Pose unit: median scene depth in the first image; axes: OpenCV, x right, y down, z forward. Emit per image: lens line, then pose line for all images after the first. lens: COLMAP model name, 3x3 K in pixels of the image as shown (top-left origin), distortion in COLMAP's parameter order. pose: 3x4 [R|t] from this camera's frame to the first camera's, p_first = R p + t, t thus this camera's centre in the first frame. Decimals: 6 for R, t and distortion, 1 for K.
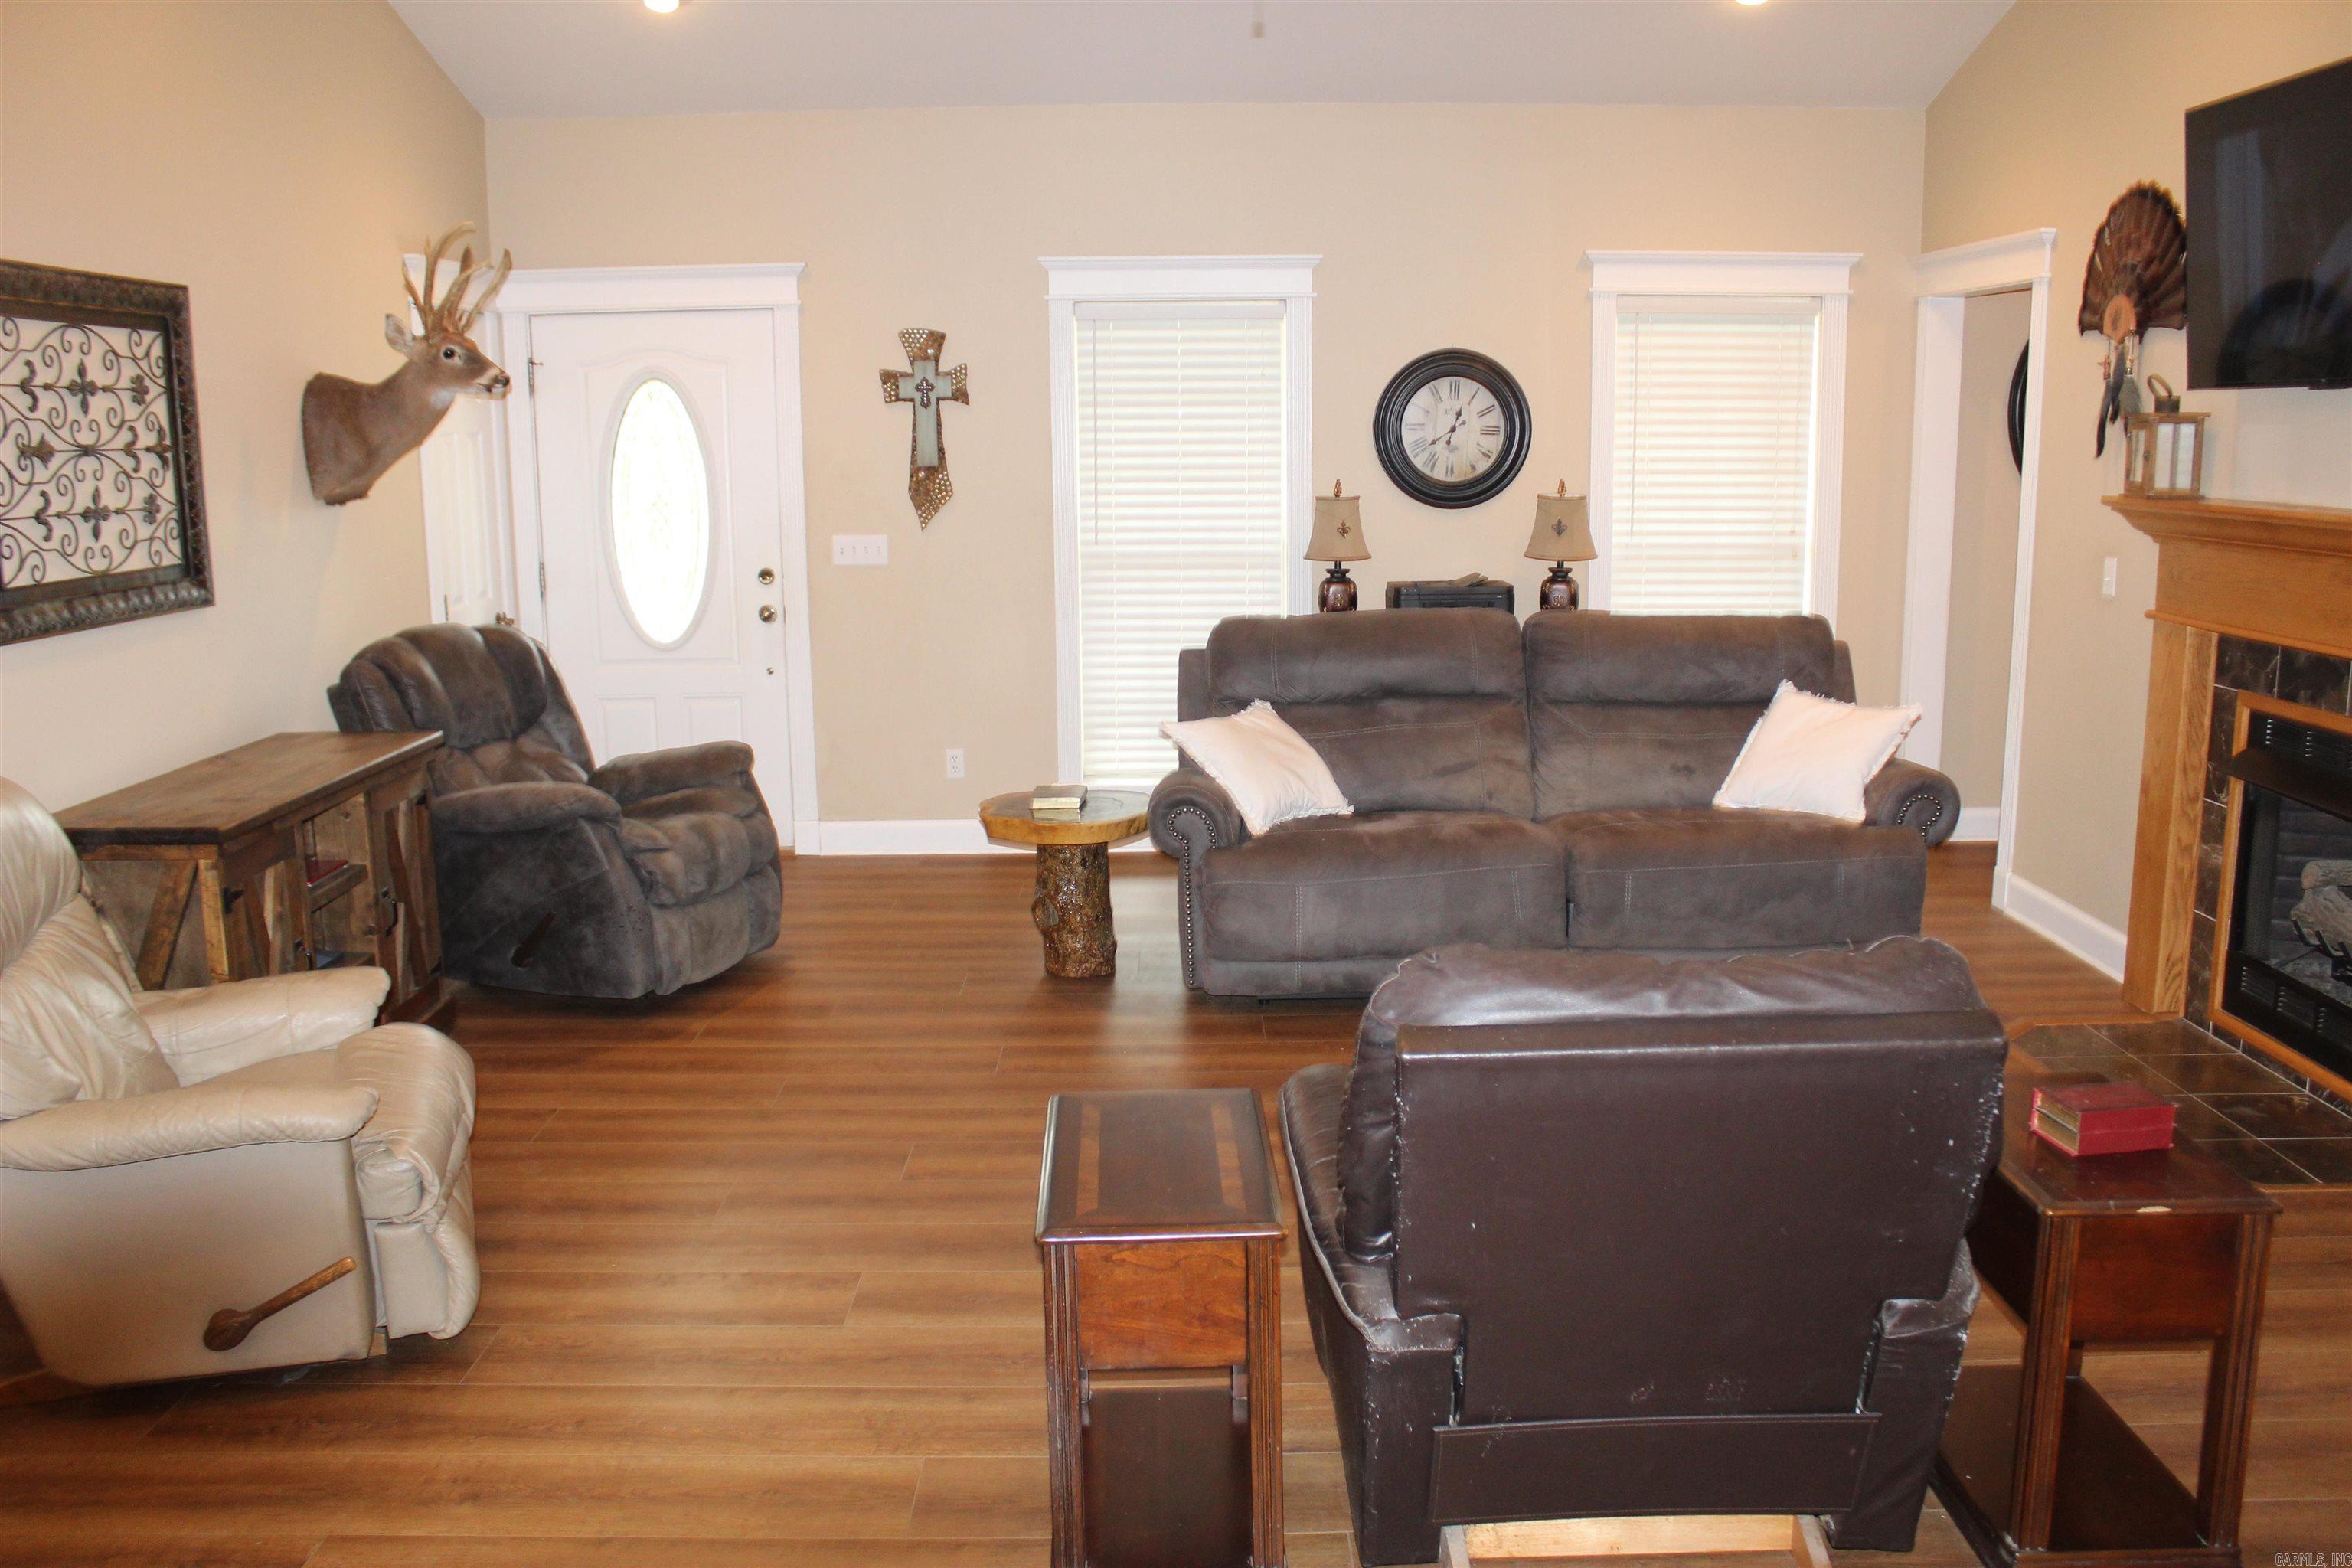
lens RADIAL K [[1958.3, 0, 1175.7], [0, 1958.3, 777.8], [0, 0, 1]] dist [-0.121437, 0.060896]
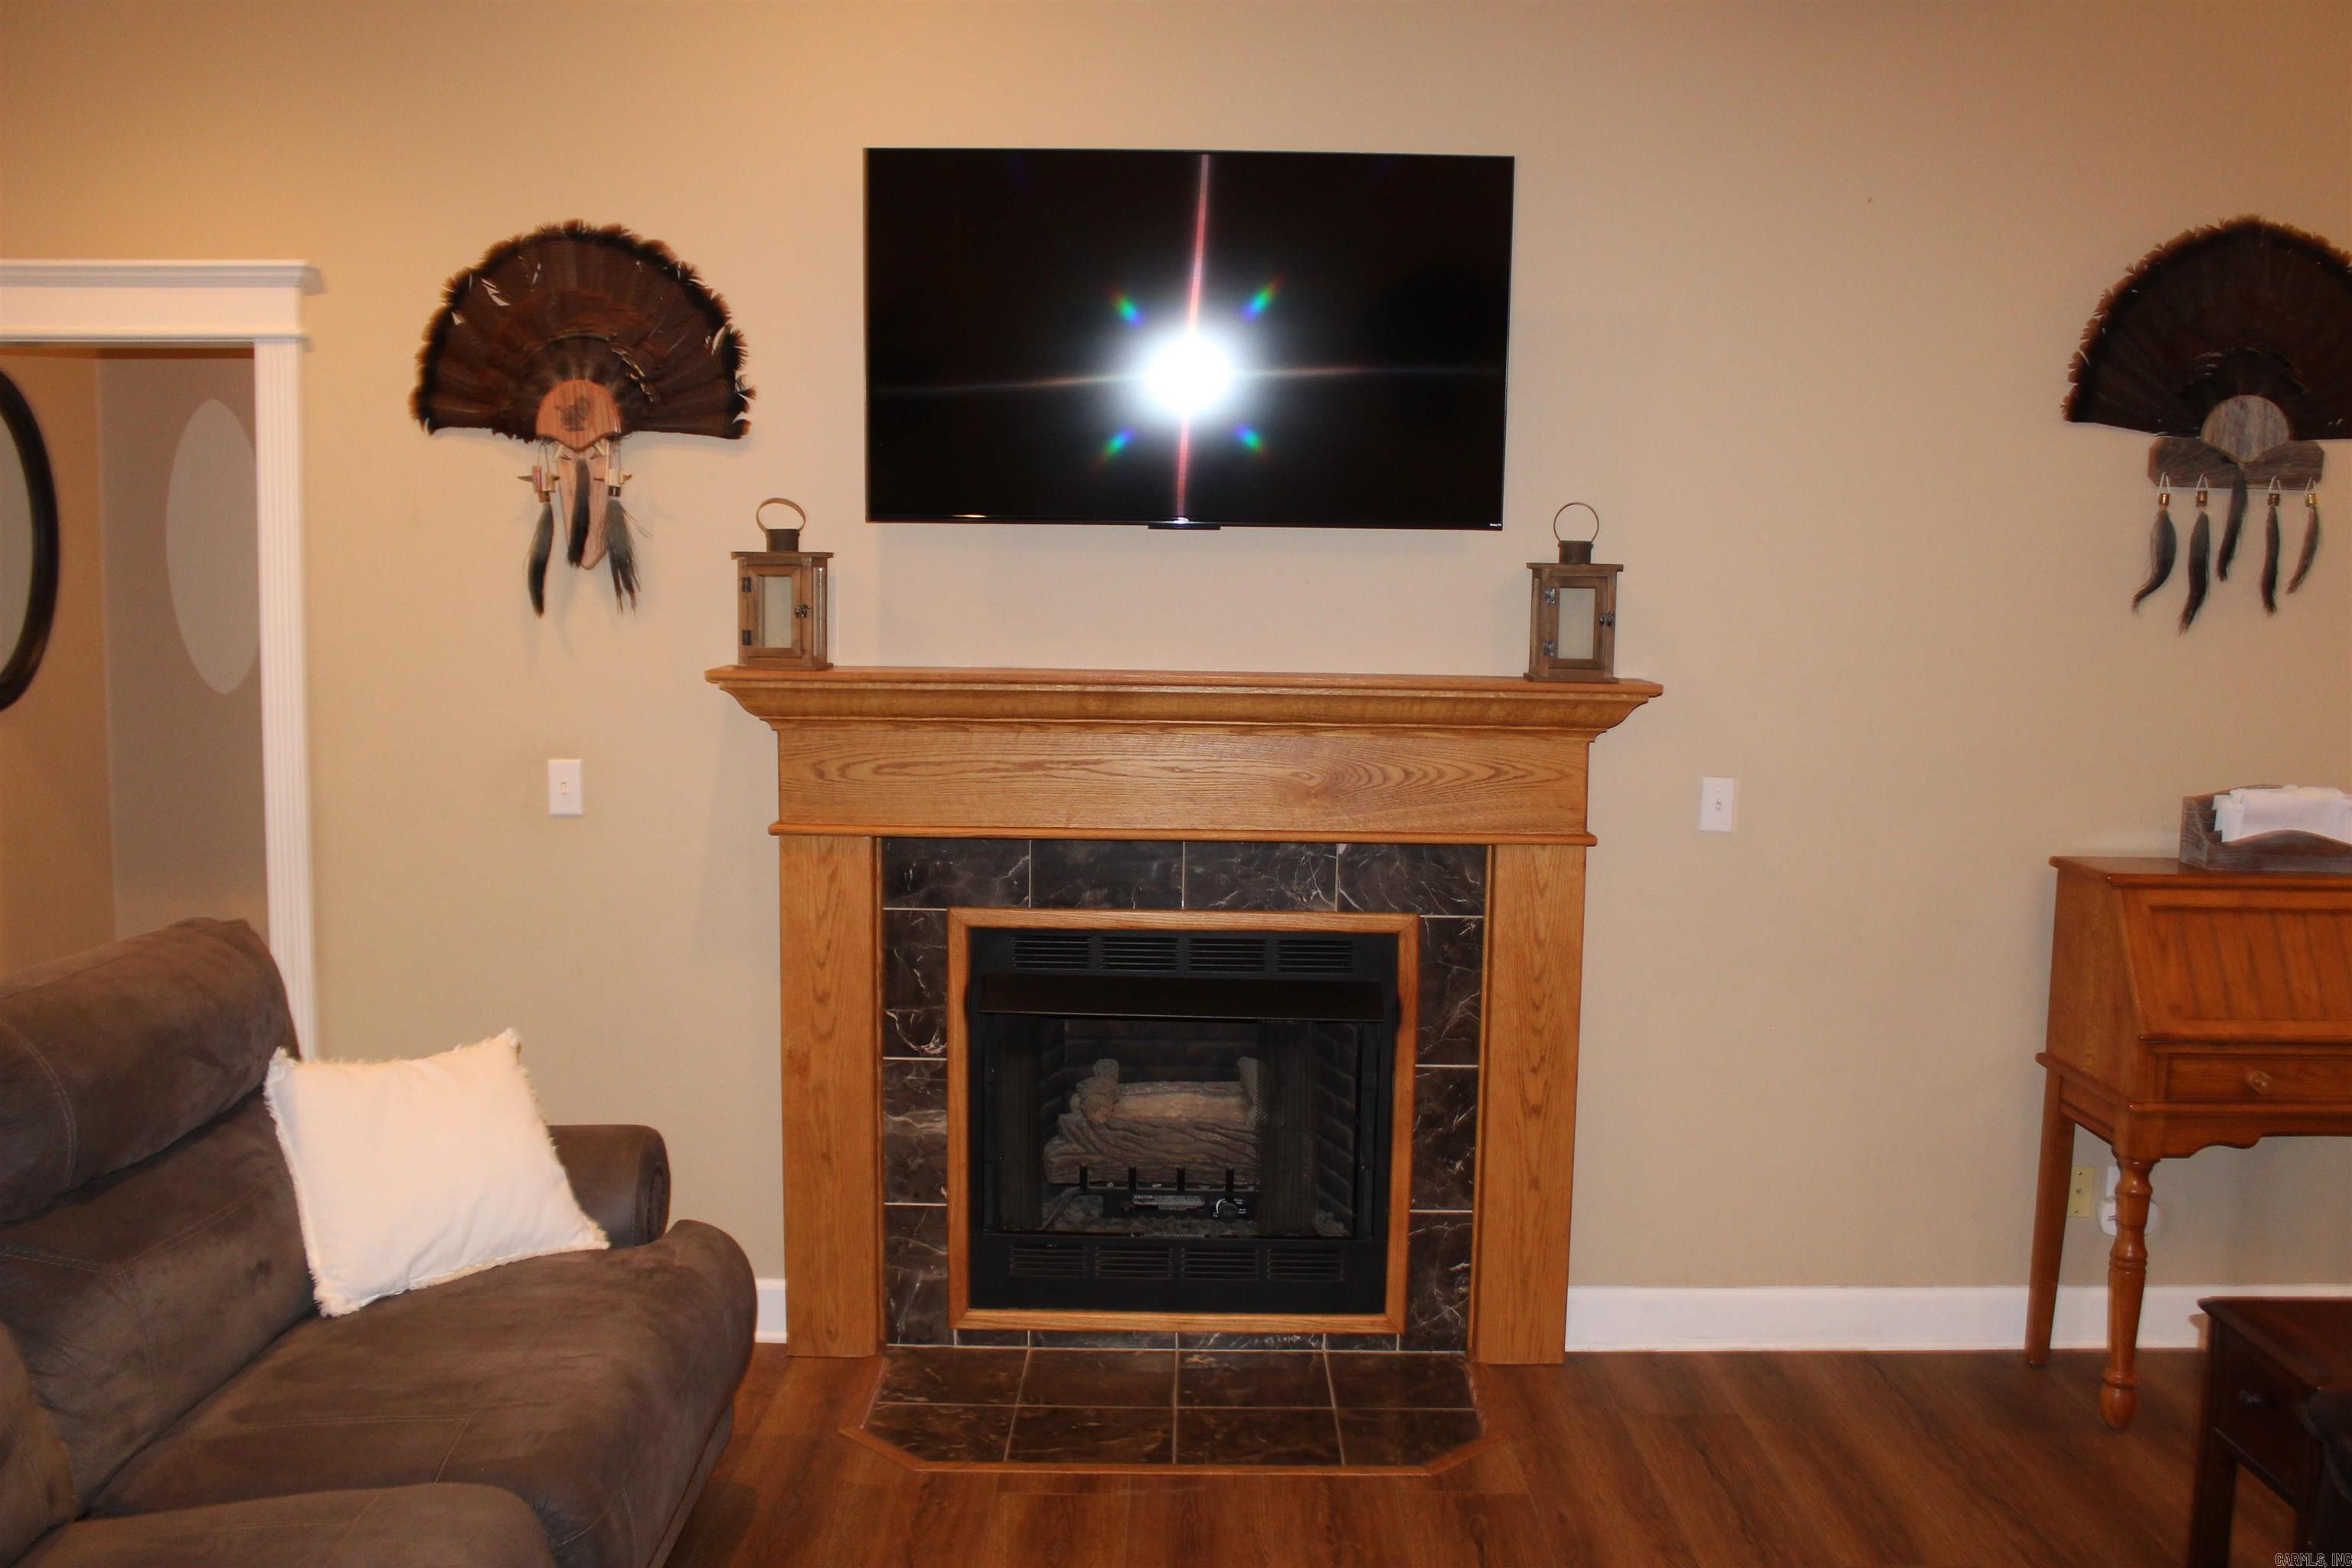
lens RADIAL K [[1958.3, 0, 1177.1], [0, 1958.3, 788.2], [0, 0, 1]] dist [-0.121437, 0.060896]
pose [[-0.007708, -0.096830, 0.995271, -0.201348], [0.163280, 0.981821, 0.096786, -0.135342], [-0.986550, 0.163254, 0.008243, 0.772069]]
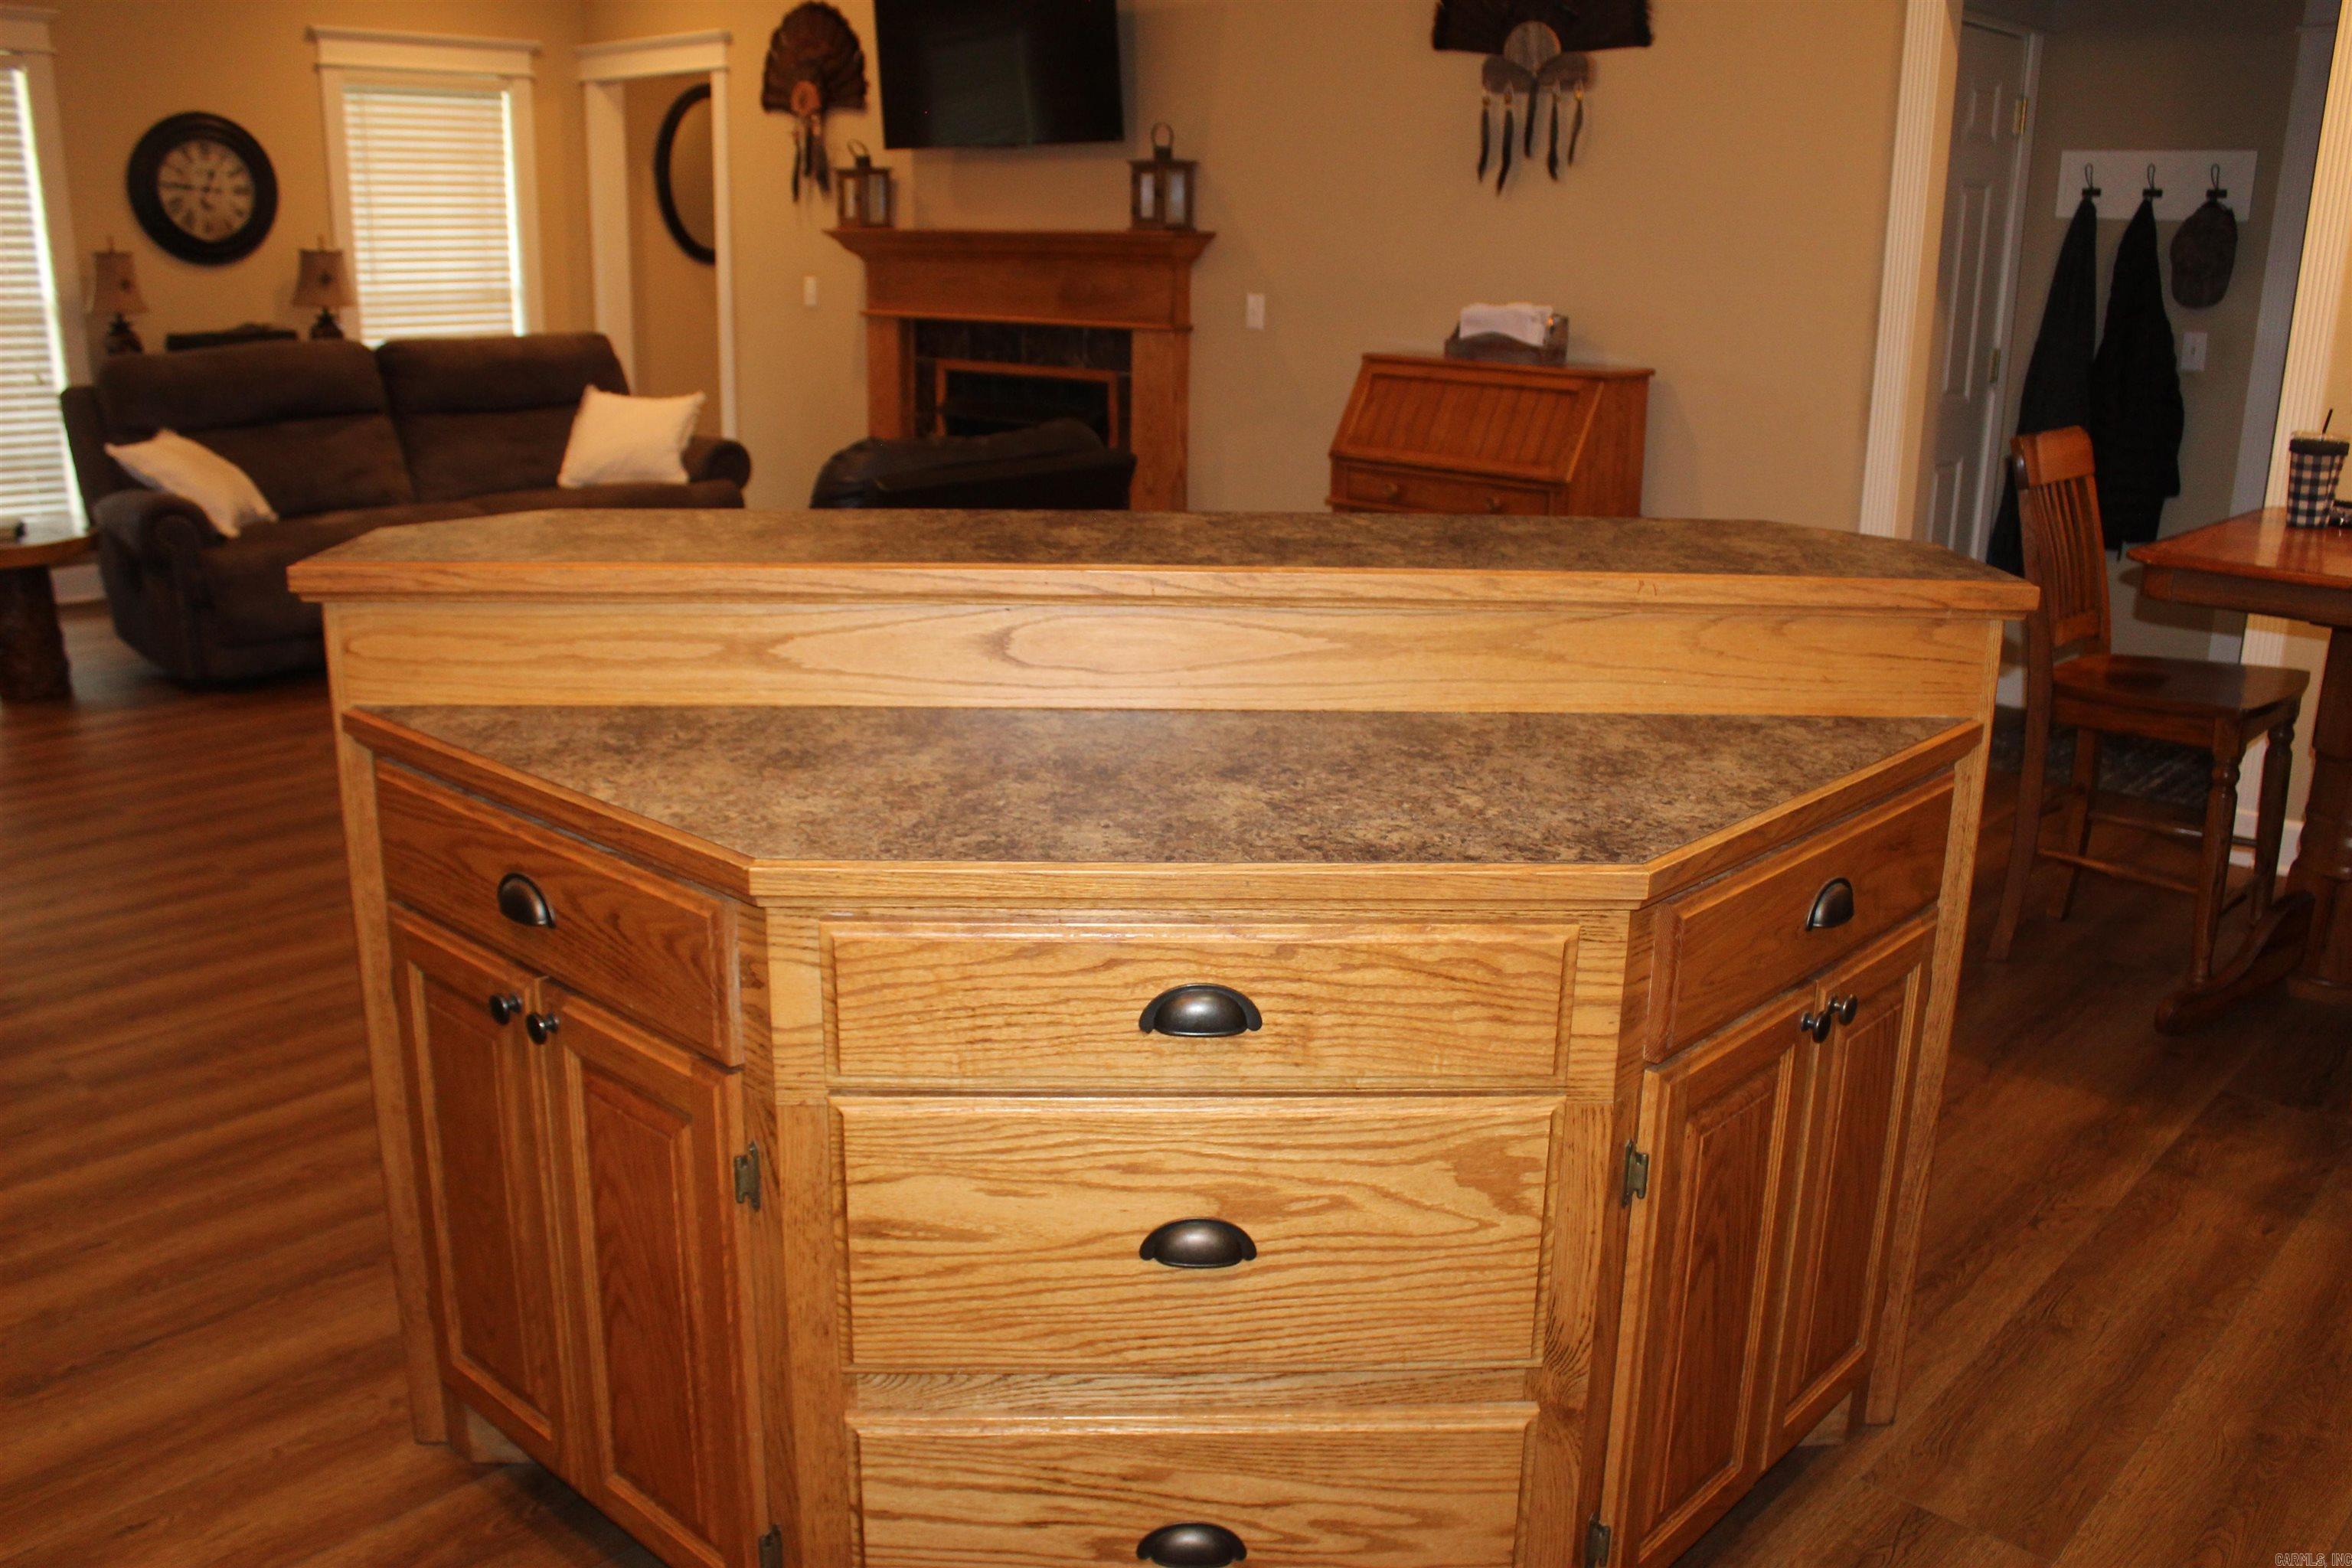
lens RADIAL K [[1958.3, 0, 1188.1], [0, 1958.3, 796.5], [0, 0, 1]] dist [-0.121437, 0.060896]
pose [[0.671447, -0.191765, 0.715810, -0.392251], [0.113157, 0.981142, 0.156703, 0.063772], [-0.732362, -0.024219, 0.680485, -0.153327]]
